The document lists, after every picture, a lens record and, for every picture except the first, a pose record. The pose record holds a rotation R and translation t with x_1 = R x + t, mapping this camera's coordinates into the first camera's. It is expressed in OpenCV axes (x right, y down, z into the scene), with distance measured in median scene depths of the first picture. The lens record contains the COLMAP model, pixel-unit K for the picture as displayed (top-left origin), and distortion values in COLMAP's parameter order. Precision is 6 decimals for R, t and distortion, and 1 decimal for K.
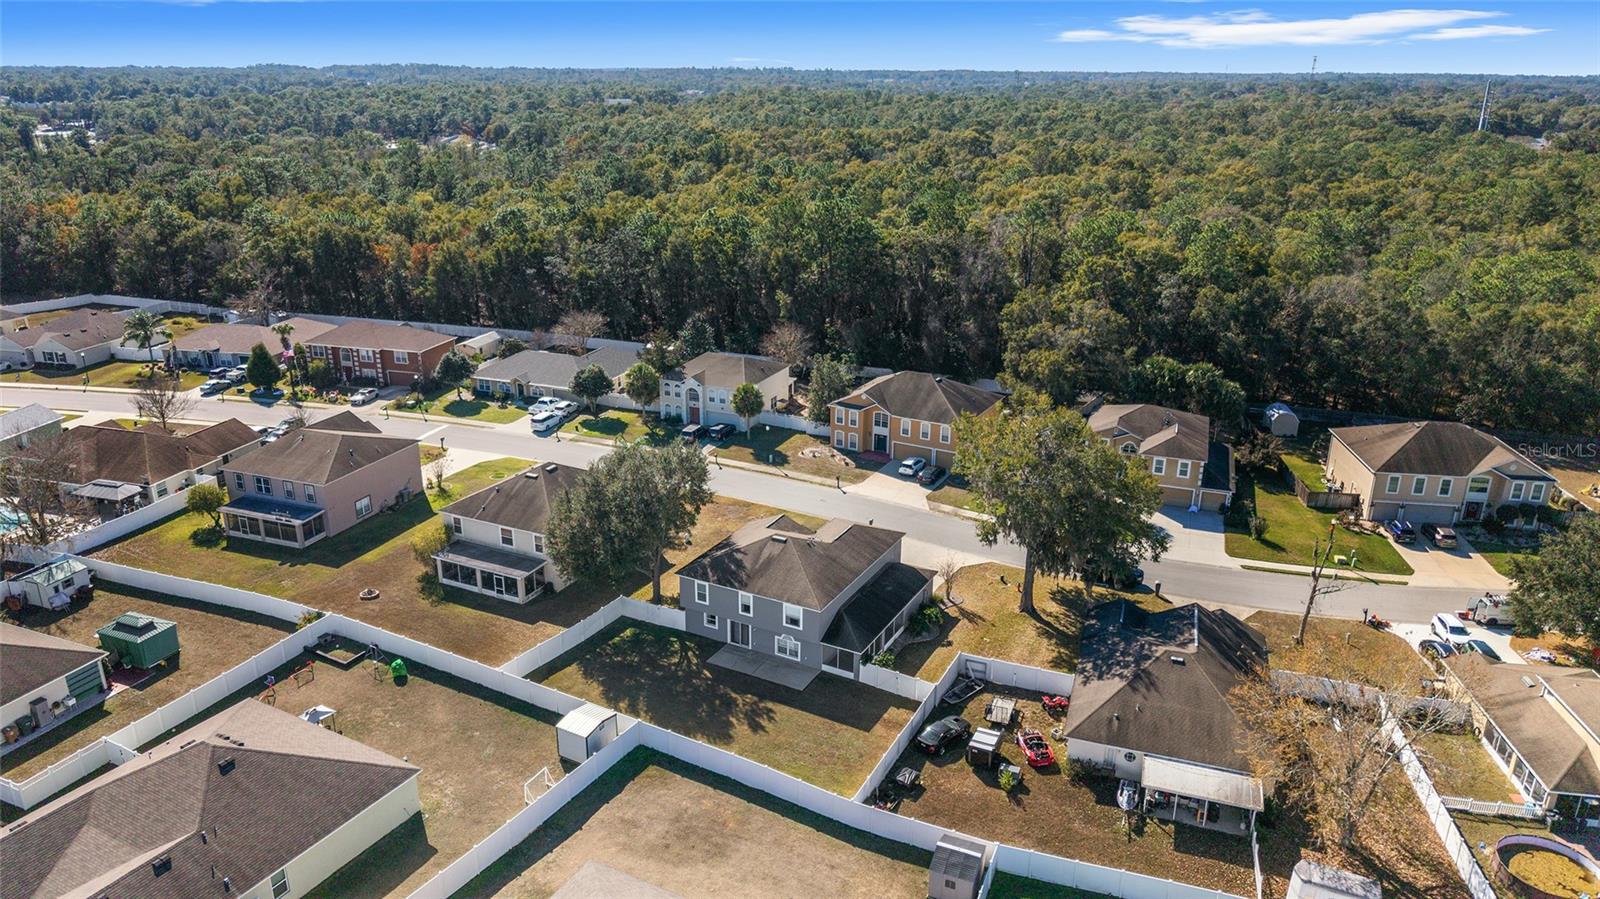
lens RADIAL K [[1070.7, 0, 797.1], [0, 1070.7, 440.3], [0, 0, 1]] dist [0.032983, -0.048472]
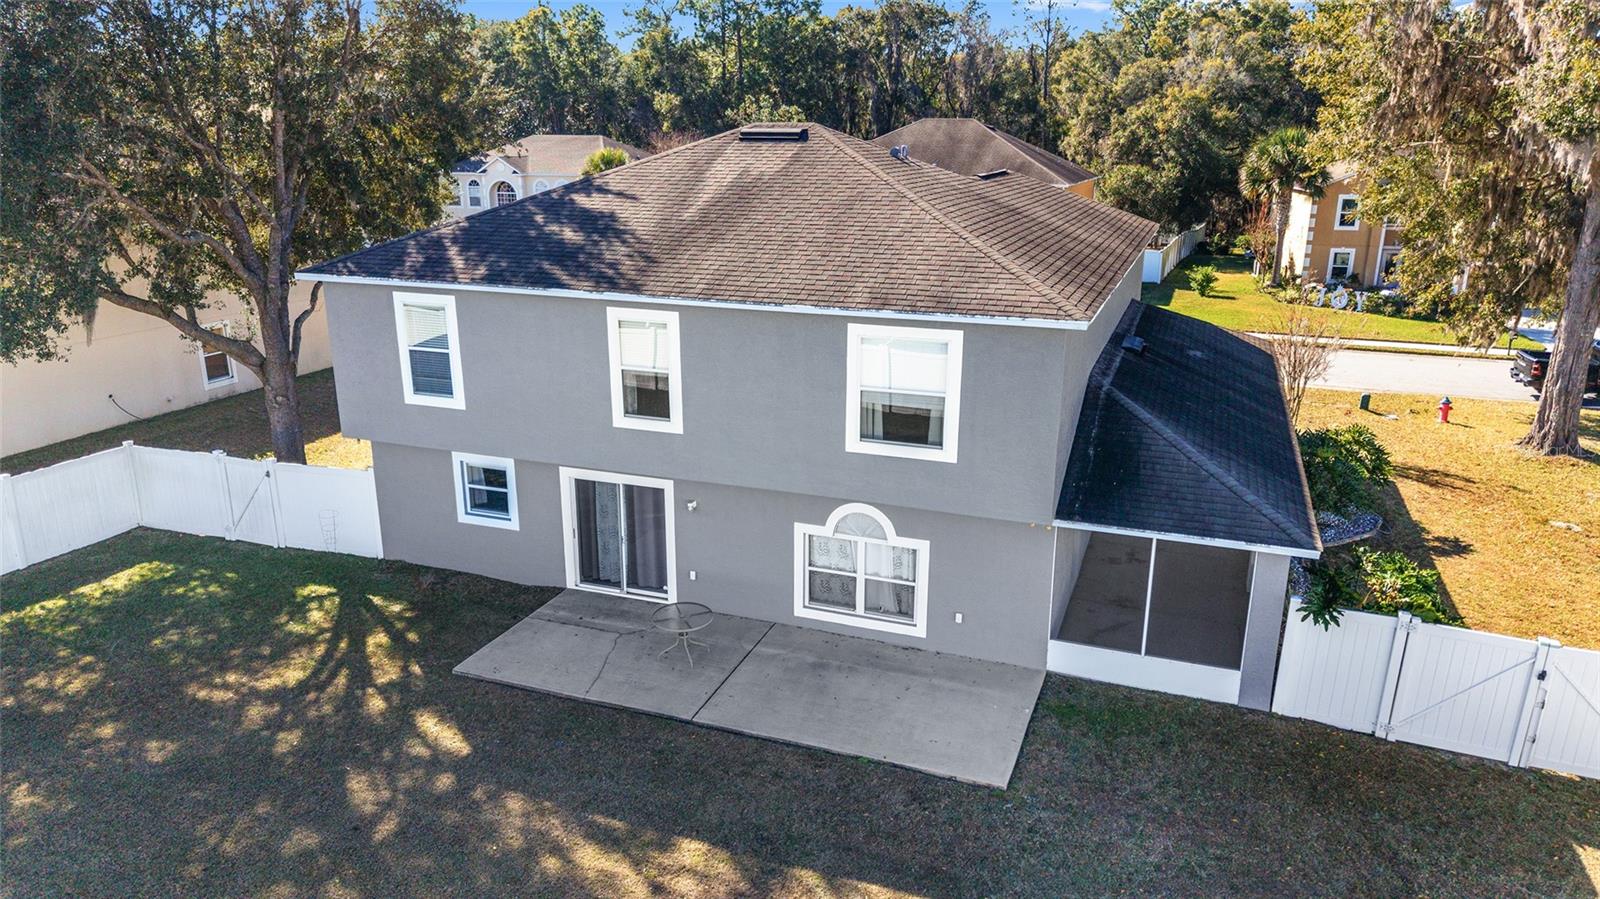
lens RADIAL K [[1070.7, 0, 796.5], [0, 1070.7, 454.3], [0, 0, 1]] dist [0.032983, -0.048472]
pose [[0.991832, -0.041407, 0.120646, -0.040206], [0.045975, 0.998318, -0.035327, 0.160904], [-0.118980, 0.040585, 0.992067, 0.724843]]
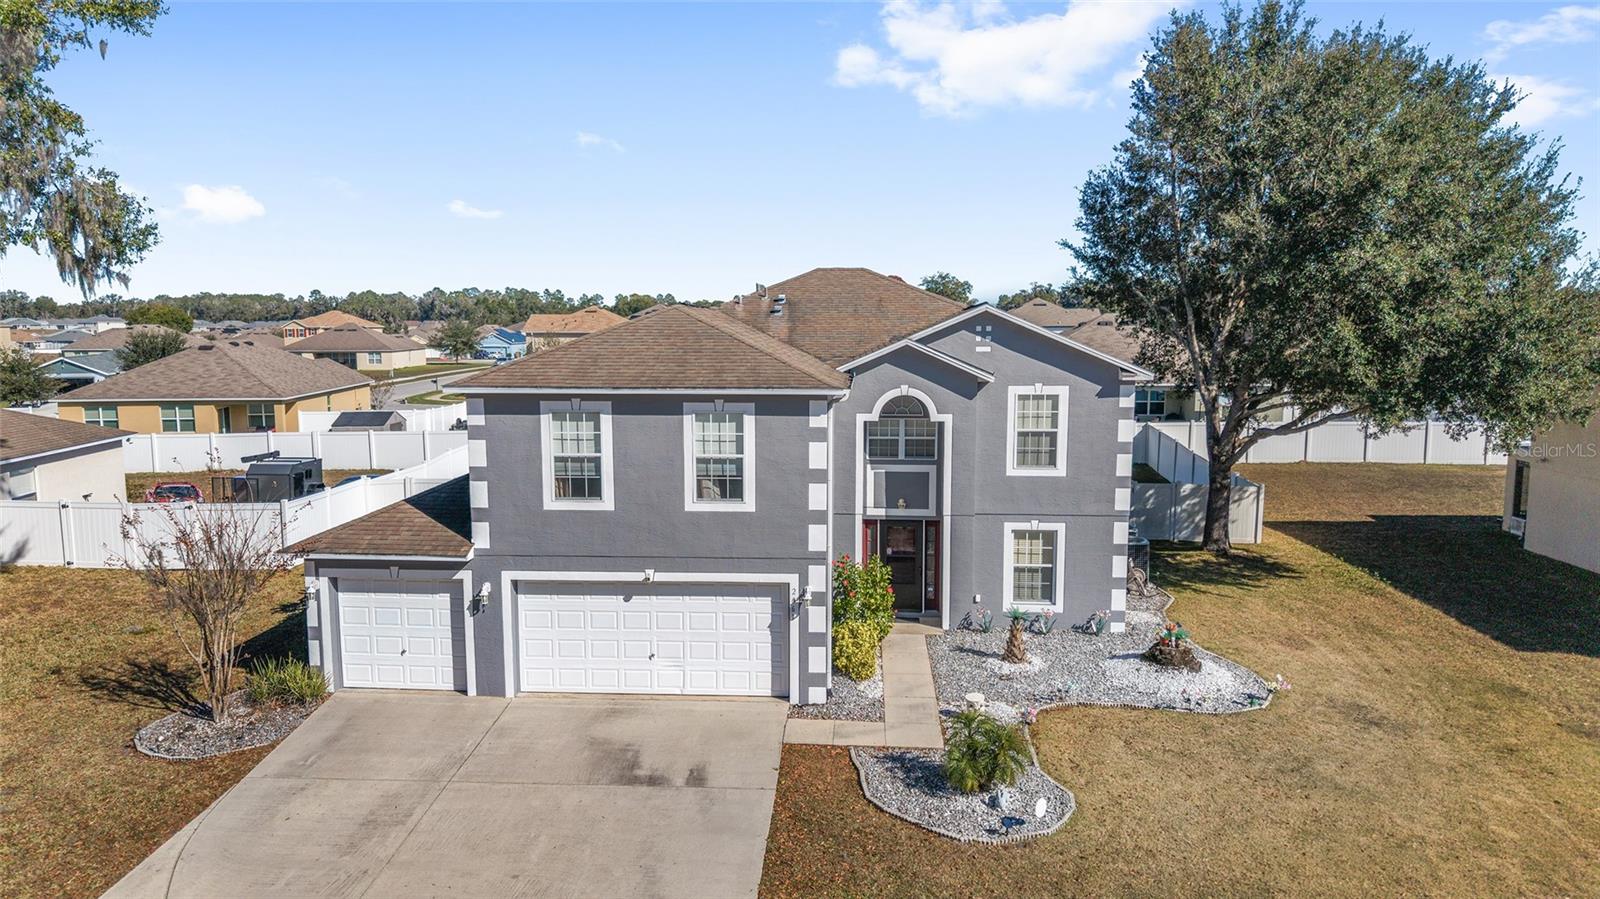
lens RADIAL K [[1070.7, 0, 796.1], [0, 1070.7, 456.2], [0, 0, 1]] dist [0.032983, -0.048472]
pose [[-0.911974, 0.037352, -0.408544, 0.125908], [-0.147215, 0.899725, 0.410879, 0.007937], [0.382925, 0.434855, -0.815027, 1.210495]]
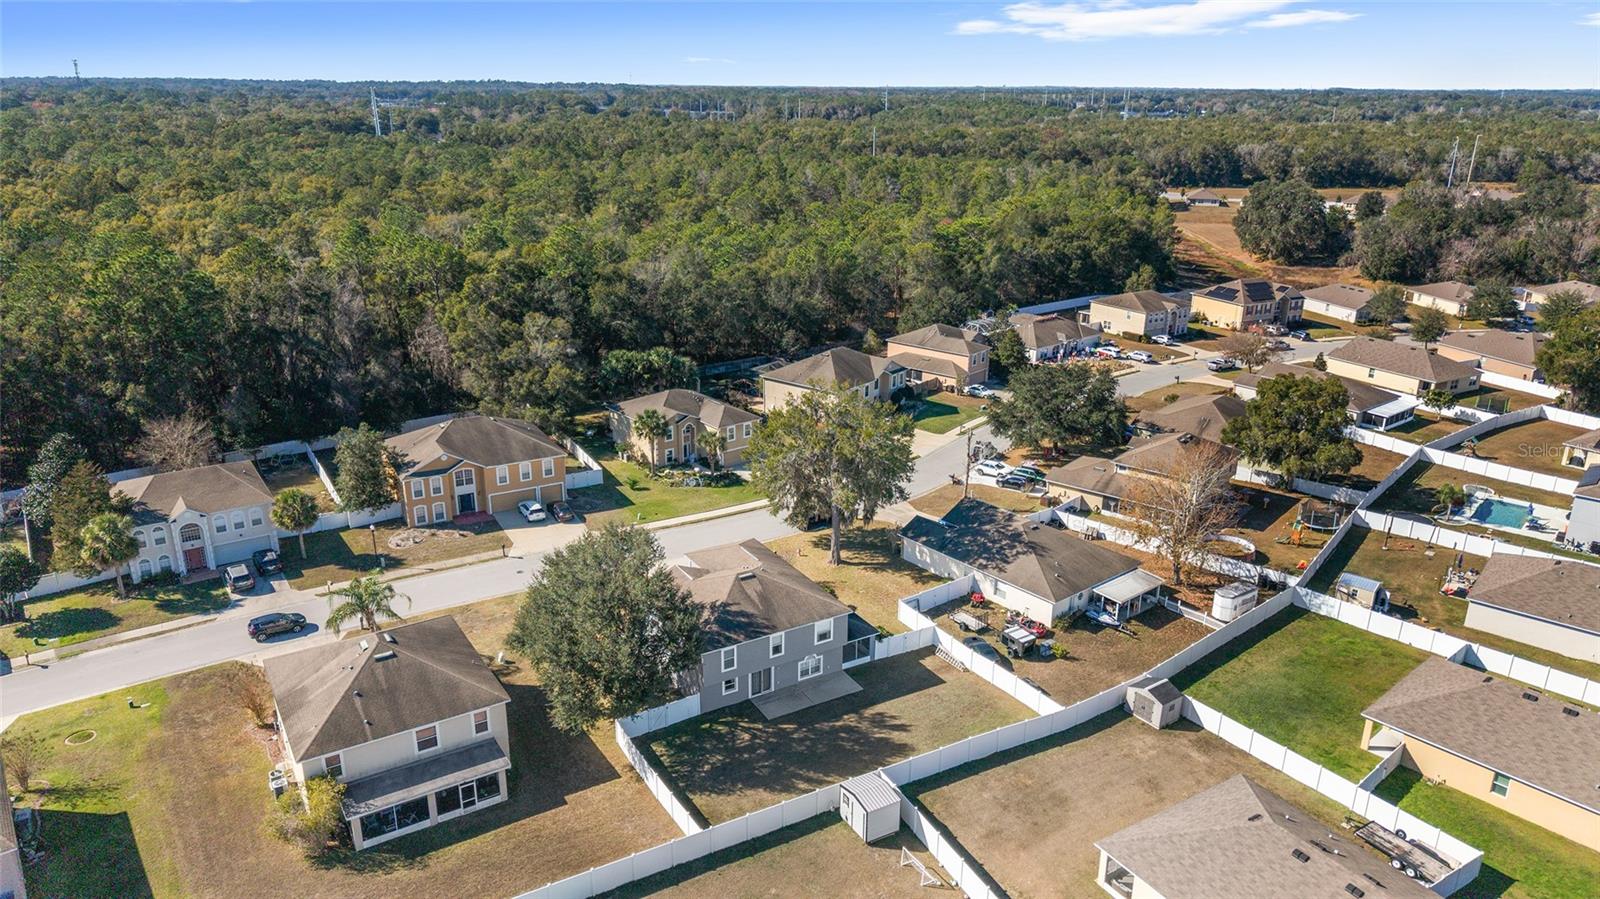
lens RADIAL K [[1070.7, 0, 805.1], [0, 1070.7, 443.9], [0, 0, 1]] dist [0.032983, -0.048472]
pose [[0.513334, -0.274117, 0.813233, -0.702867], [0.274225, 0.950328, 0.147230, -0.141703], [-0.813197, 0.147431, 0.563006, 0.367897]]
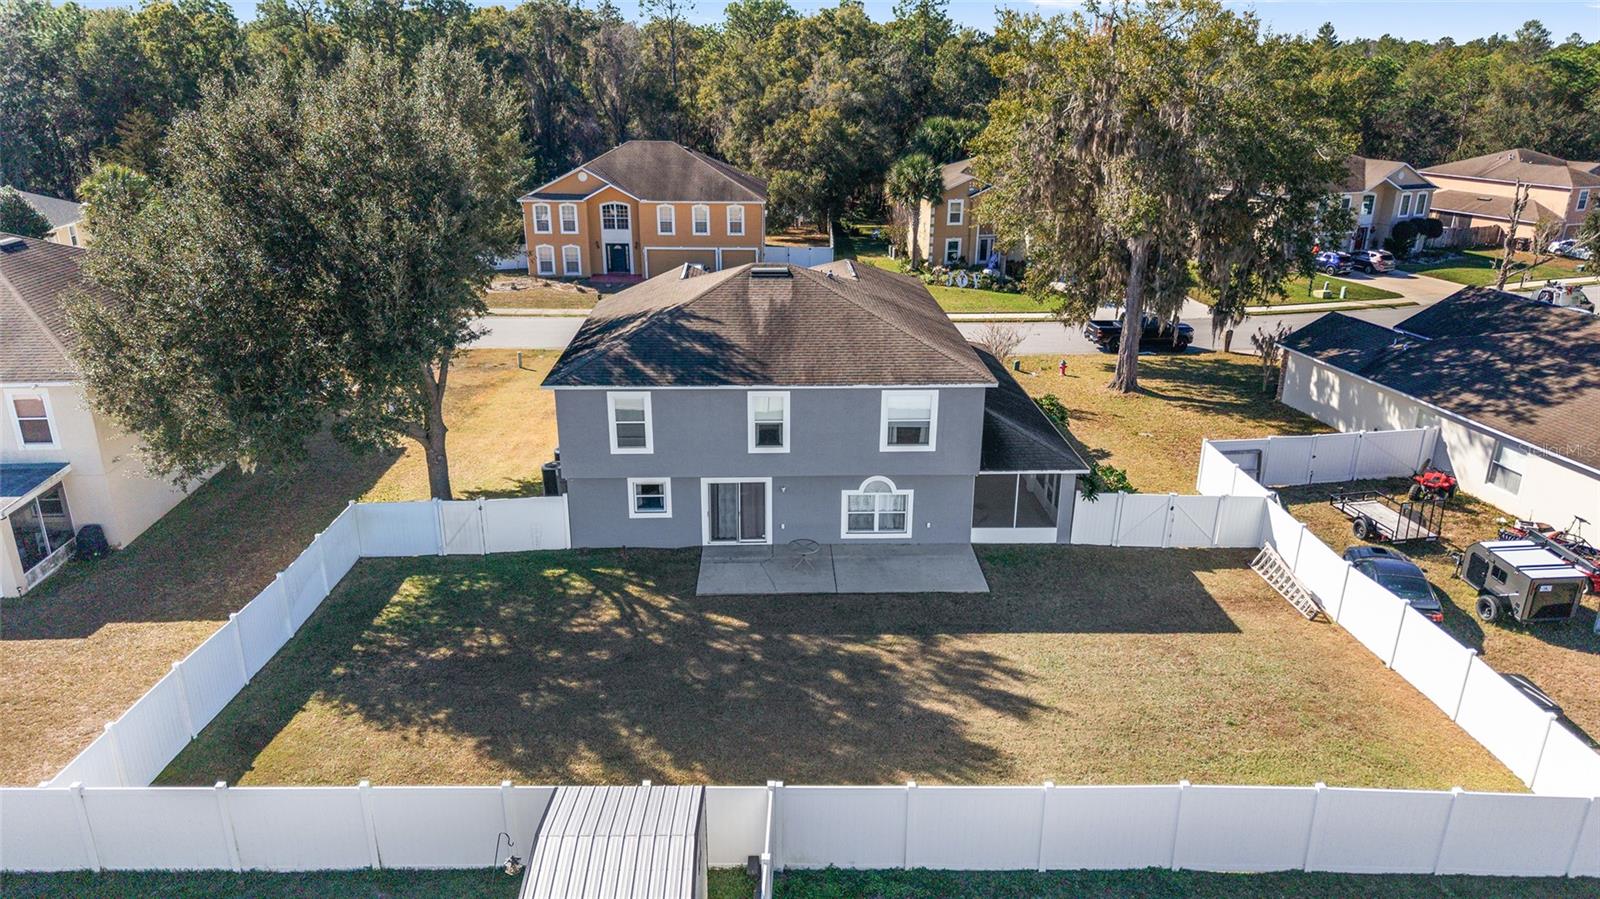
lens RADIAL K [[1070.7, 0, 796.2], [0, 1070.7, 460.1], [0, 0, 1]] dist [0.032983, -0.048472]
pose [[0.864660, -0.177369, 0.470003, -0.199347], [0.165739, 0.983931, 0.066407, 0.129747], [-0.474229, 0.020478, 0.880163, 0.601187]]
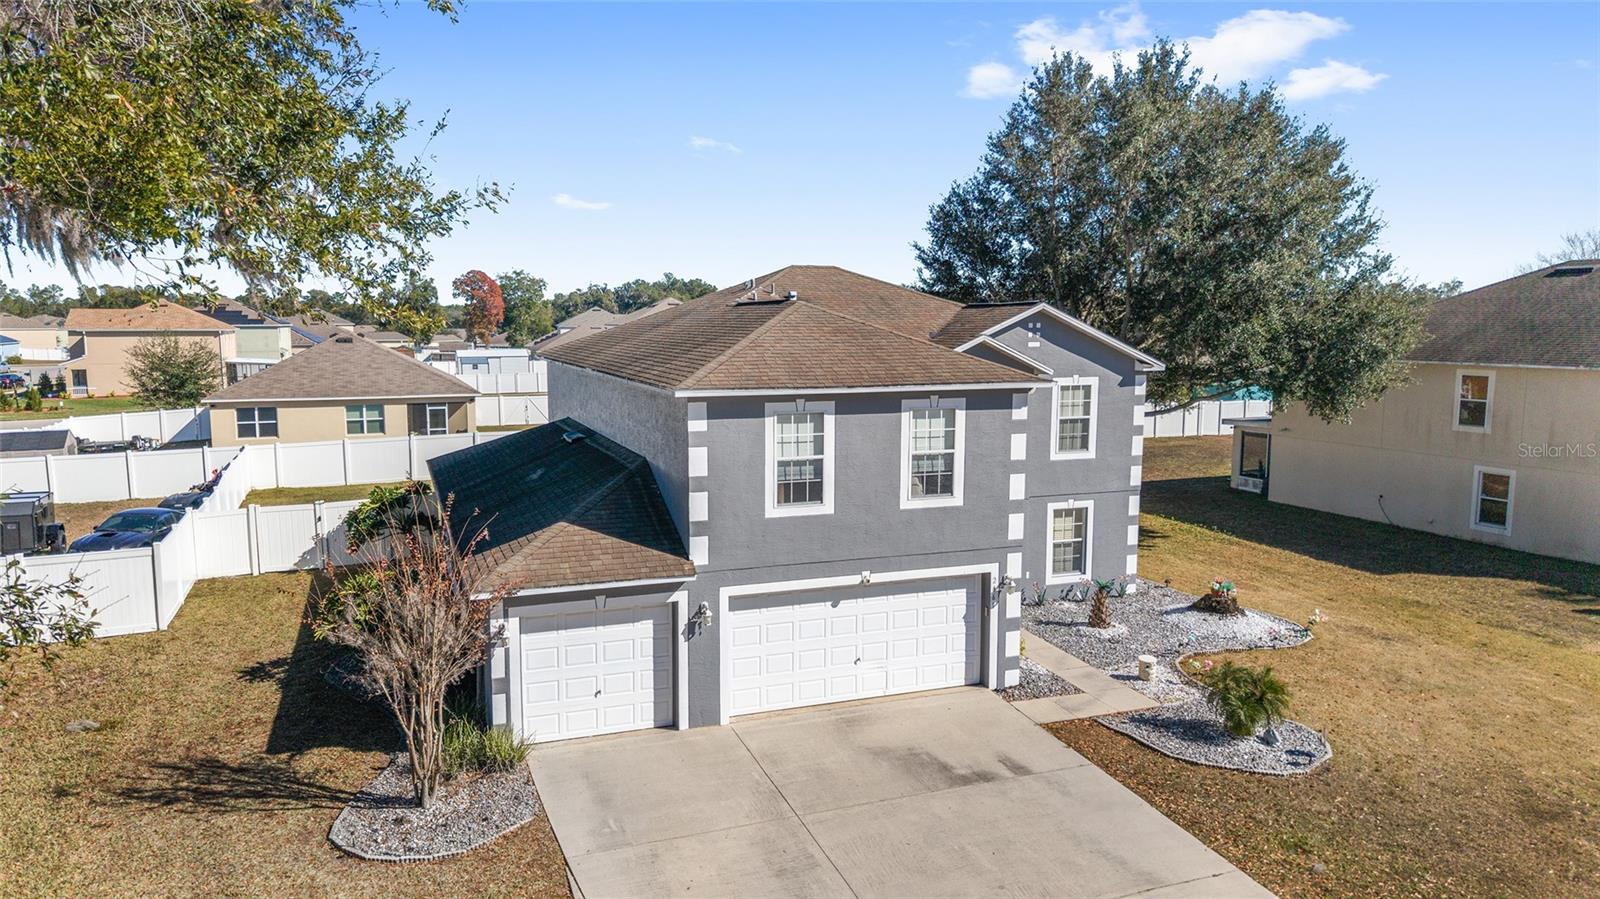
lens RADIAL K [[1070.7, 0, 797.0], [0, 1070.7, 457.4], [0, 0, 1]] dist [0.032983, -0.048472]
pose [[-0.654906, 0.079978, -0.751467, 0.225912], [-0.260447, 0.909576, 0.323787, 0.034982], [0.709412, 0.407767, -0.574856, 1.139089]]
